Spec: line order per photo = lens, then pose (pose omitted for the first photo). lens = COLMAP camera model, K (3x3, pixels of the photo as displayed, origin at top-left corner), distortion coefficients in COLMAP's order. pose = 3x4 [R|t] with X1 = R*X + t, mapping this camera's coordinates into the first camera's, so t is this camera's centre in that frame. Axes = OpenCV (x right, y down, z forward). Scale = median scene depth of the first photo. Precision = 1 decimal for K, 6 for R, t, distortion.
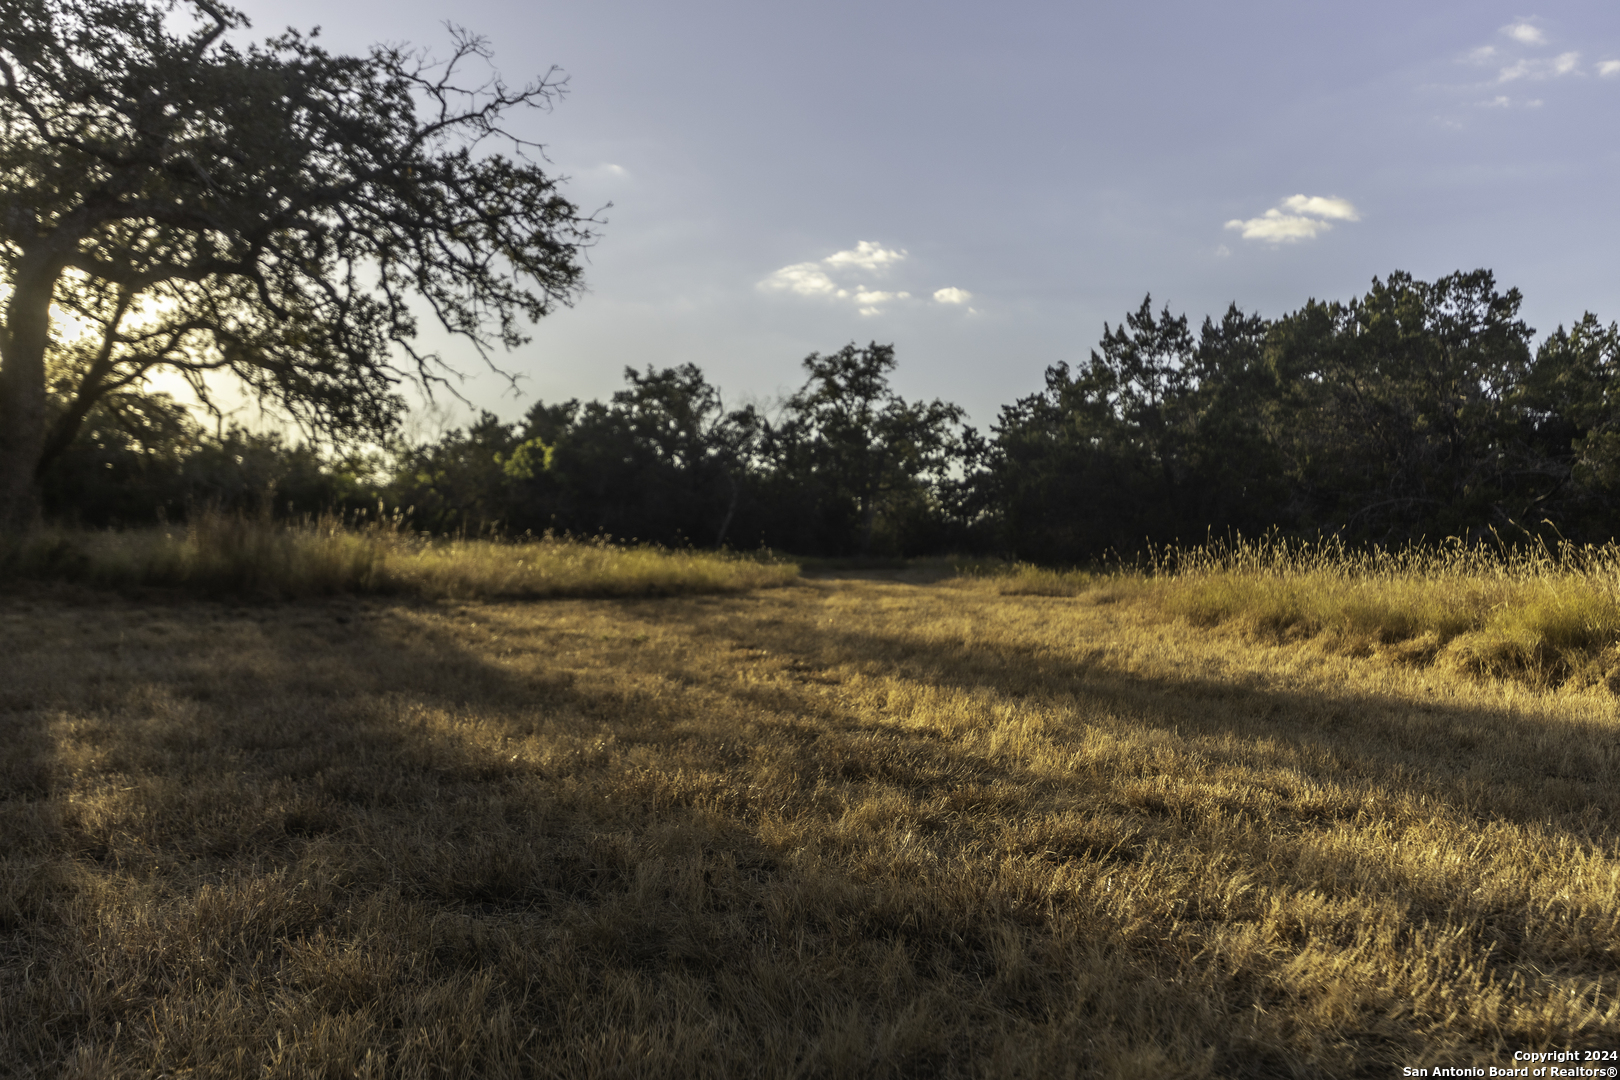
lens RADIAL K [[1344.4, 0, 815.8], [0, 1344.4, 543.9], [0, 0, 1]] dist [-0.002040, 0.001051]
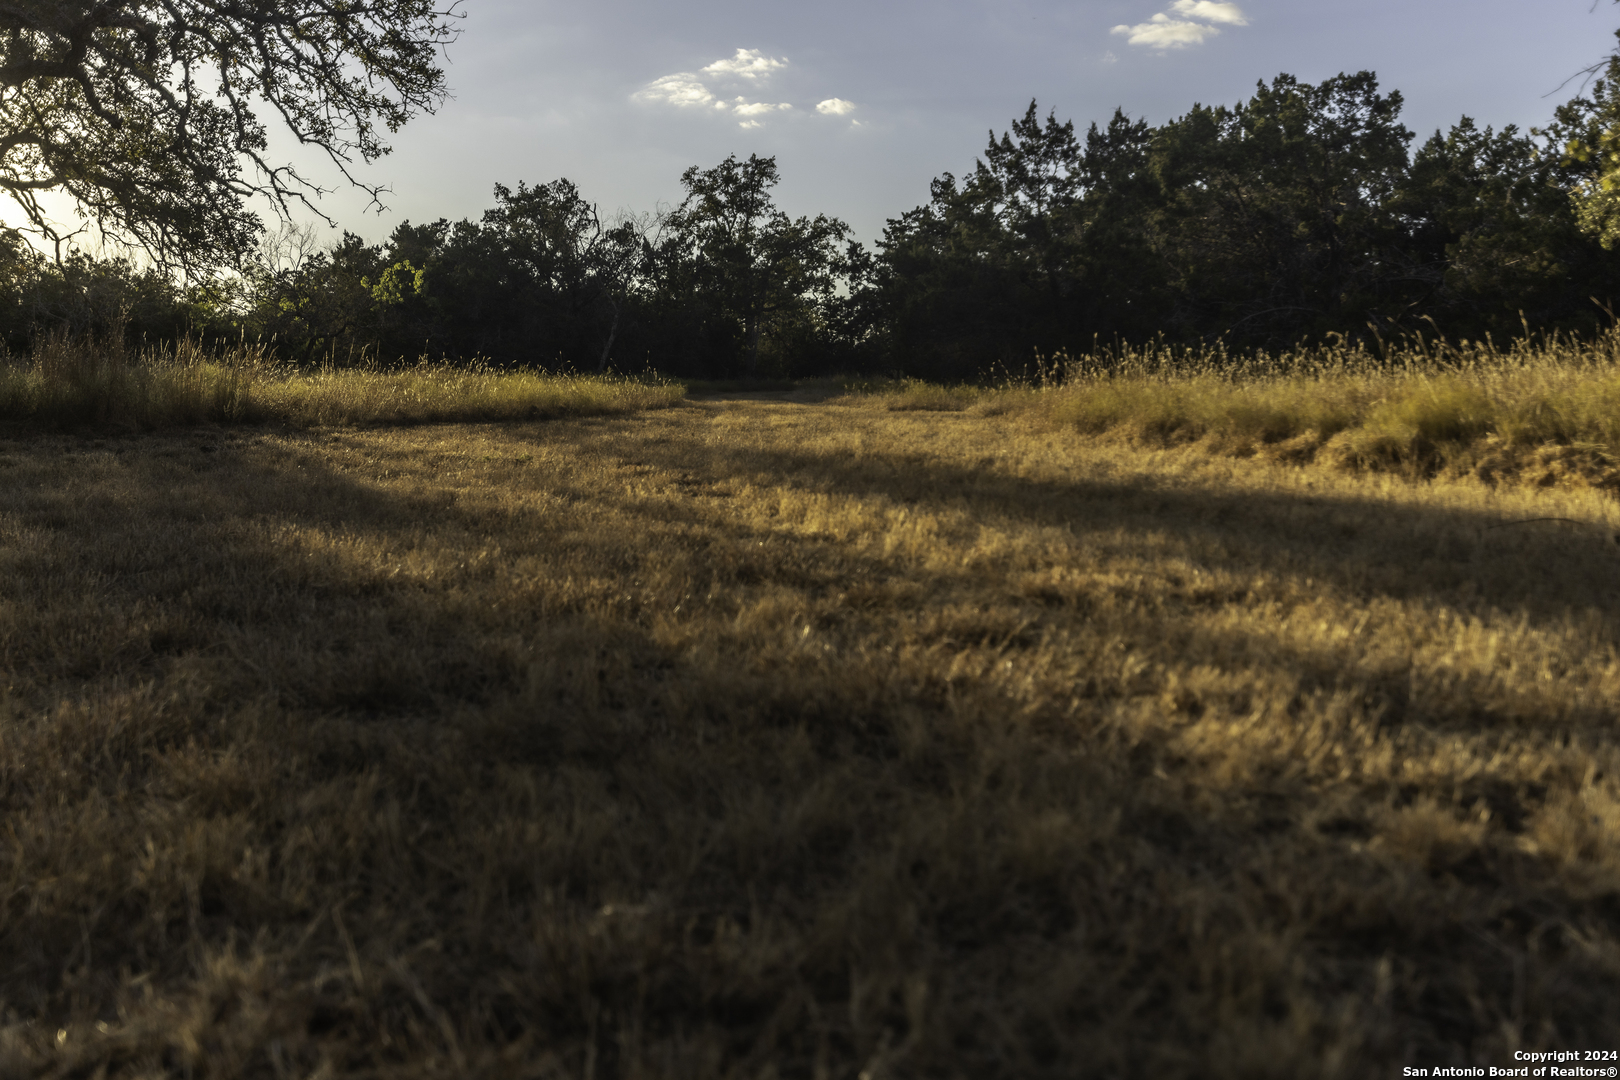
lens RADIAL K [[1351.1, 0, 810.0], [0, 1351.1, 540.0], [0, 0, 1]] dist [-0.004073, 0.002136]
pose [[0.996568, -0.031930, 0.076373, -0.000364], [0.021975, 0.991556, 0.127801, 0.004936], [-0.079808, -0.125684, 0.988855, 0.005801]]
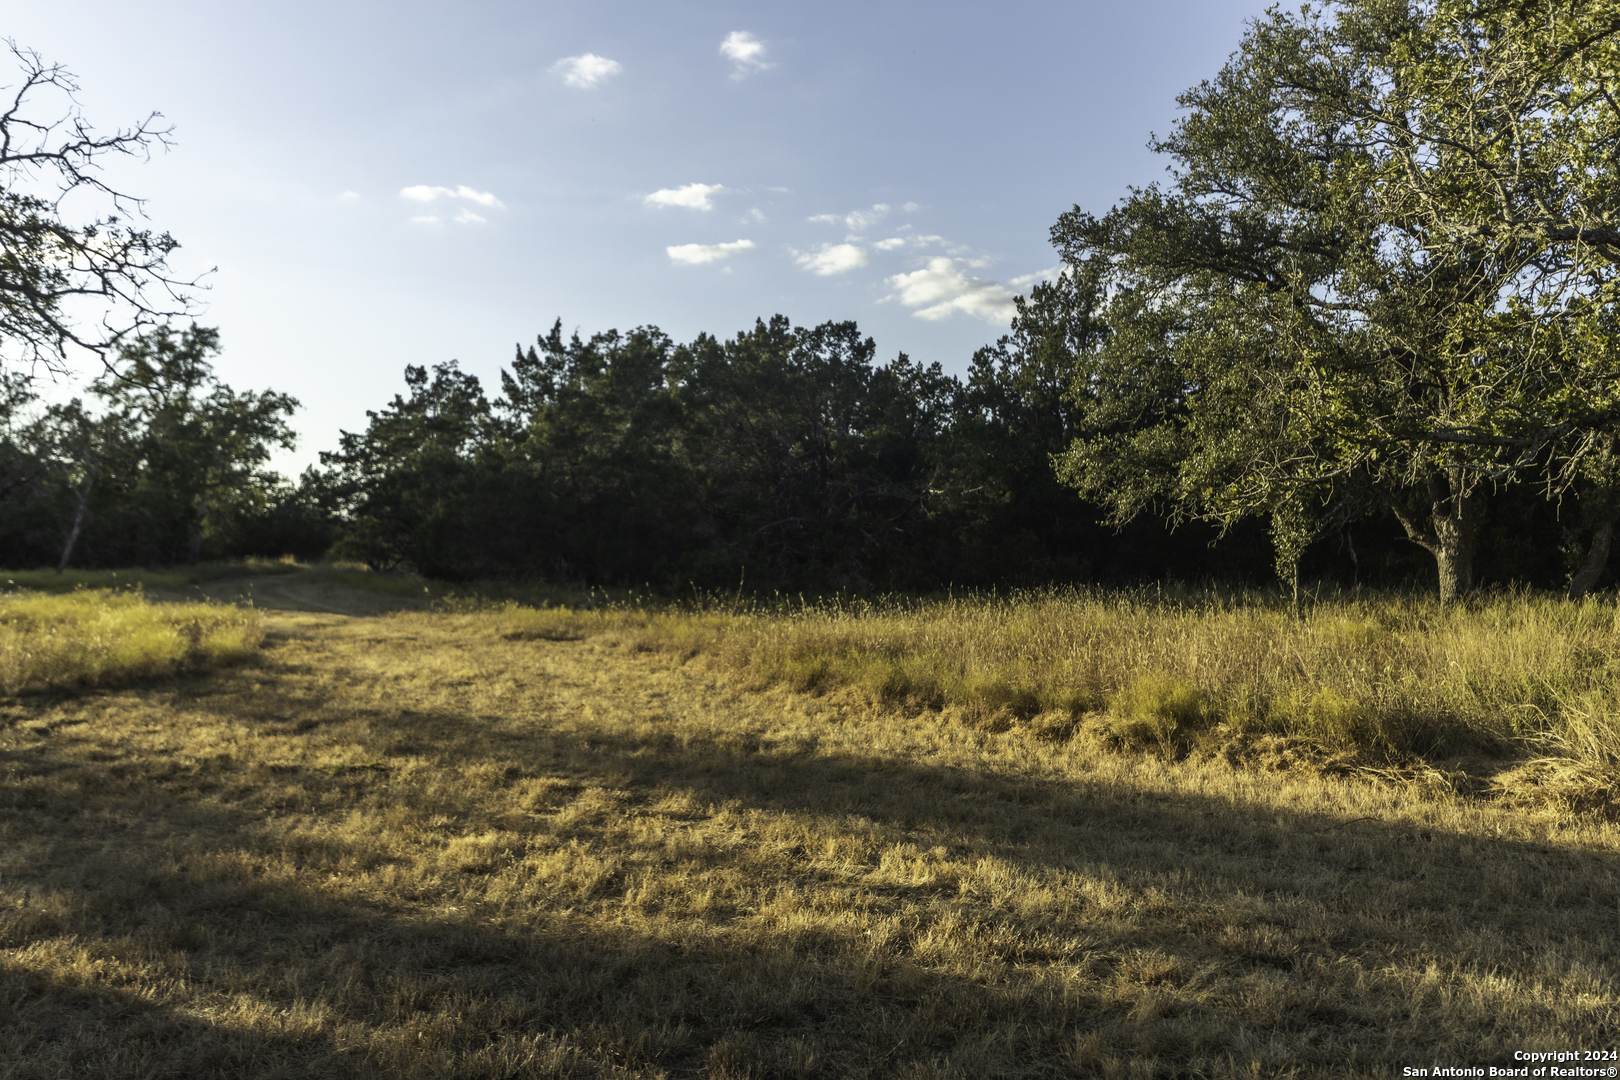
lens RADIAL K [[1344.4, 0, 815.8], [0, 1344.4, 543.9], [0, 0, 1]] dist [-0.002040, 0.001051]
pose [[0.869346, -0.017004, 0.493912, -0.201608], [0.009146, 0.999790, 0.018324, -0.063992], [-0.494120, -0.011413, 0.869319, 0.005900]]
